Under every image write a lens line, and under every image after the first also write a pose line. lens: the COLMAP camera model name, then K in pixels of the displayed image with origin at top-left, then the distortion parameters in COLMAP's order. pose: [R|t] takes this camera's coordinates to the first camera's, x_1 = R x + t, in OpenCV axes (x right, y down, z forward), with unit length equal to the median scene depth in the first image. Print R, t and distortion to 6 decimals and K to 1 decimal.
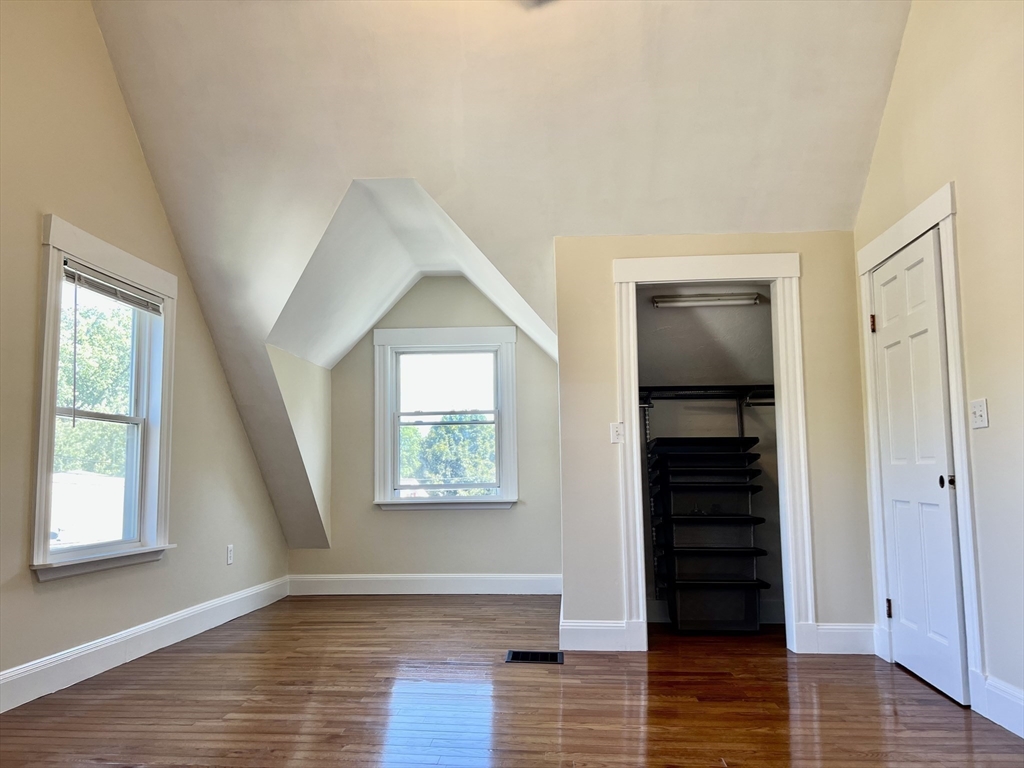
lens RADIAL K [[769.1, 0, 518.2], [0, 769.1, 391.1], [0, 0, 1]] dist [0.066148, -0.073054]
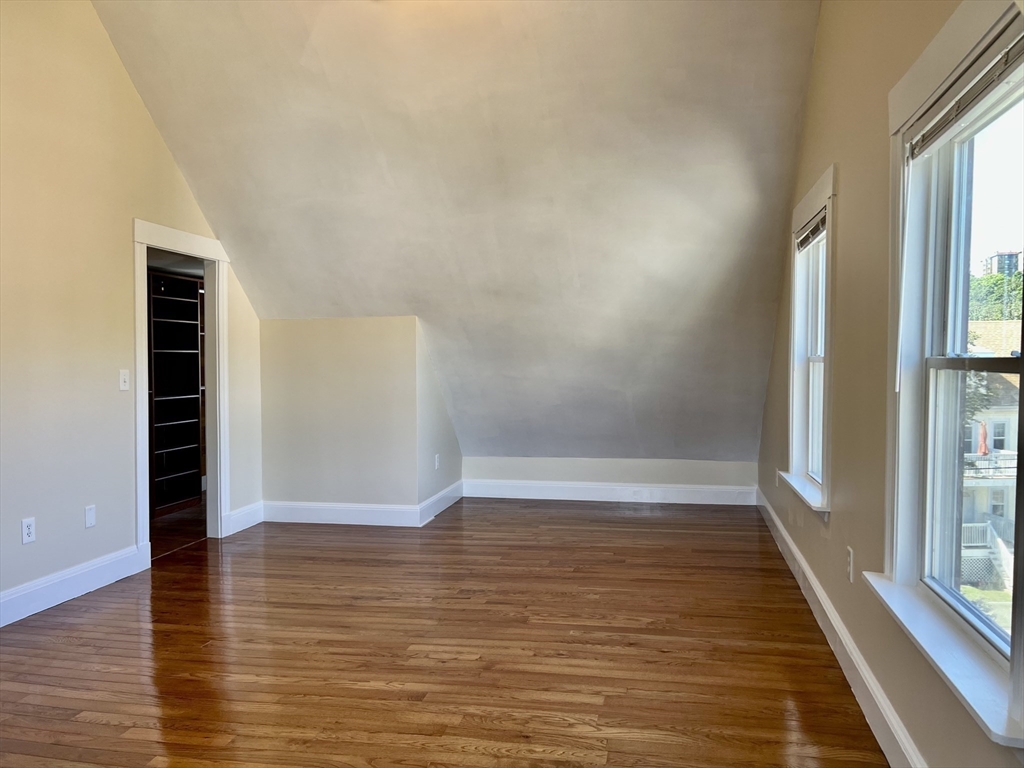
lens RADIAL K [[769.1, 0, 518.2], [0, 769.1, 391.1], [0, 0, 1]] dist [0.066148, -0.073054]
pose [[-0.988842, -0.003403, 0.148932, -0.375085], [-0.013324, 0.997753, -0.065662, 0.098498], [-0.148374, -0.066914, -0.986665, 1.789798]]
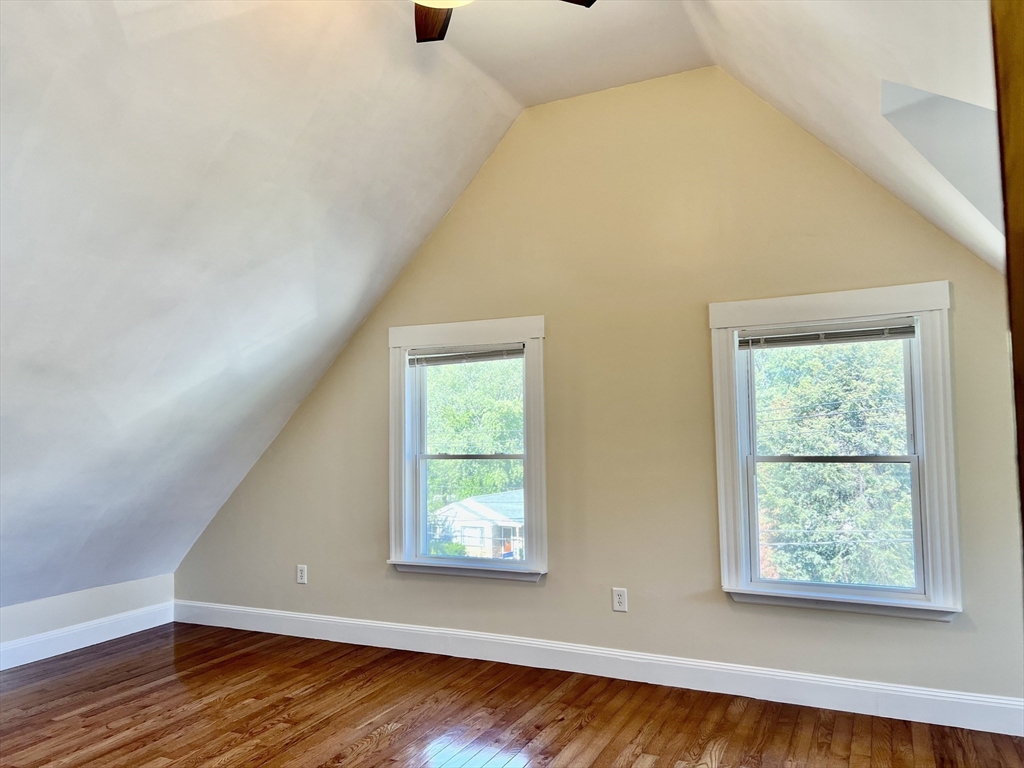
lens RADIAL K [[769.1, 0, 518.2], [0, 769.1, 391.1], [0, 0, 1]] dist [0.066148, -0.073054]
pose [[-0.371859, -0.053582, -0.926742, 0.668024], [0.111459, 0.988533, -0.101878, 0.002553], [0.921574, -0.141178, -0.361622, 1.181170]]
